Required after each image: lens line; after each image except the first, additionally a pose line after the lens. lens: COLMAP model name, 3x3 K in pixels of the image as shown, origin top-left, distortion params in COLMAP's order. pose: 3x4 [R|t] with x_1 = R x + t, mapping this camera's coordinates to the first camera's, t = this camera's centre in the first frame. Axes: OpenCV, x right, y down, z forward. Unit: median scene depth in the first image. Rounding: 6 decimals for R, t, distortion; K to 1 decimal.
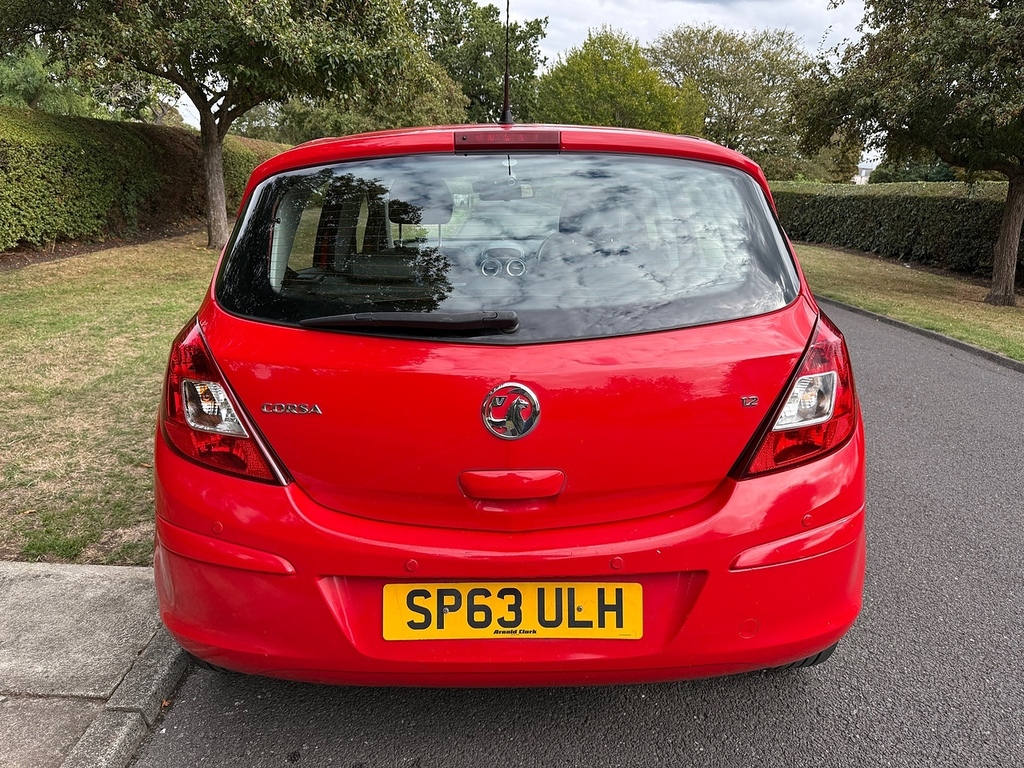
lens RADIAL K [[738.3, 0, 496.7], [0, 738.3, 379.3], [0, 0, 1]] dist [0.035380, -0.039156]
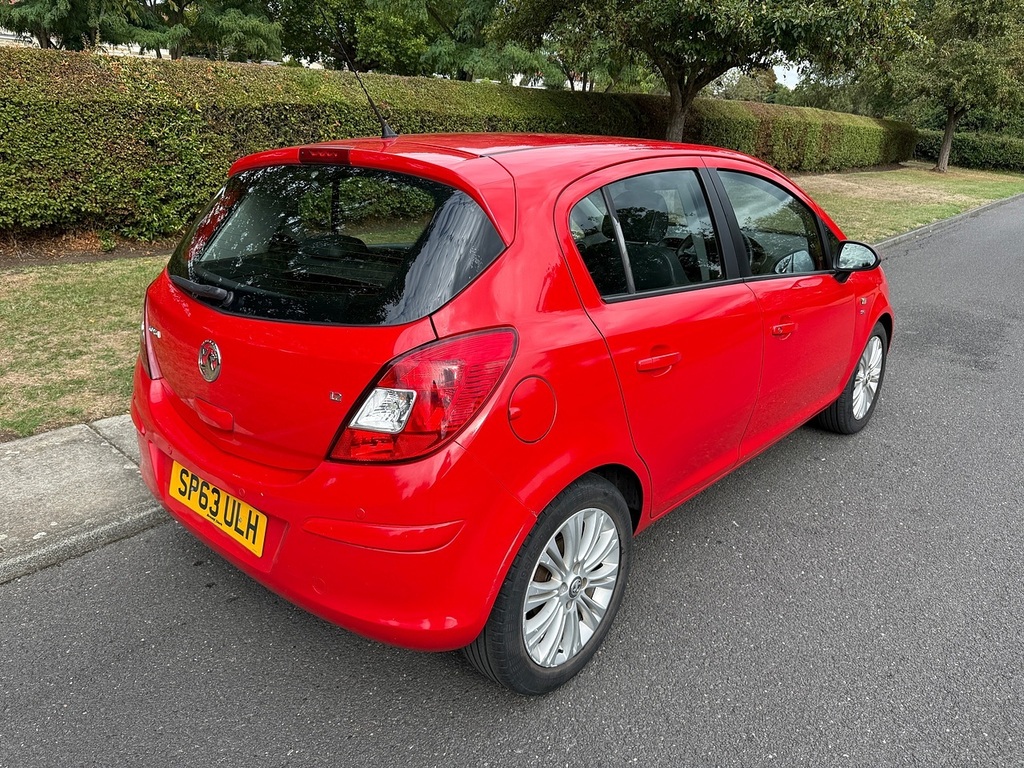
lens RADIAL K [[738.3, 0, 513.3], [0, 738.3, 380.3], [0, 0, 1]] dist [0.035380, -0.039156]
pose [[0.740505, 0.221957, -0.634340, 0.261457], [-0.187680, 0.974632, 0.121935, -0.038933], [0.645312, 0.028760, 0.763378, 0.060808]]
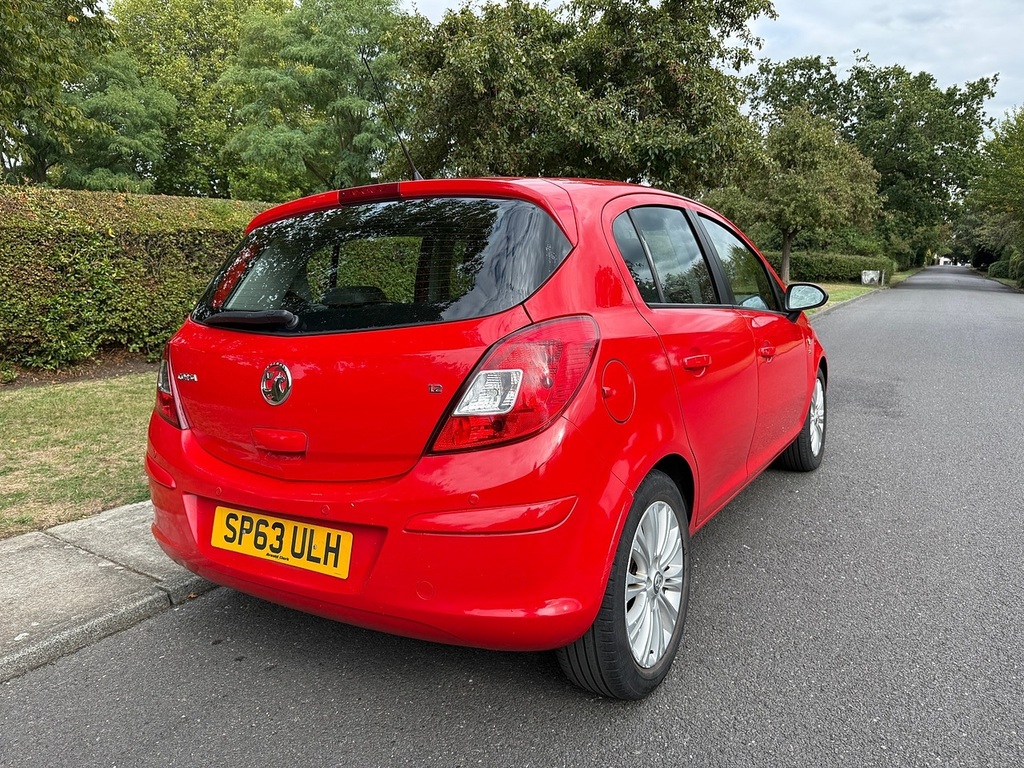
lens RADIAL K [[738.3, 0, 510.3], [0, 738.3, 384.7], [0, 0, 1]] dist [0.035380, -0.039156]
pose [[0.845554, 0.045860, -0.531916, 0.217401], [-0.104735, 0.991193, -0.081033, 0.021547], [0.523516, 0.124228, 0.842911, 0.016398]]
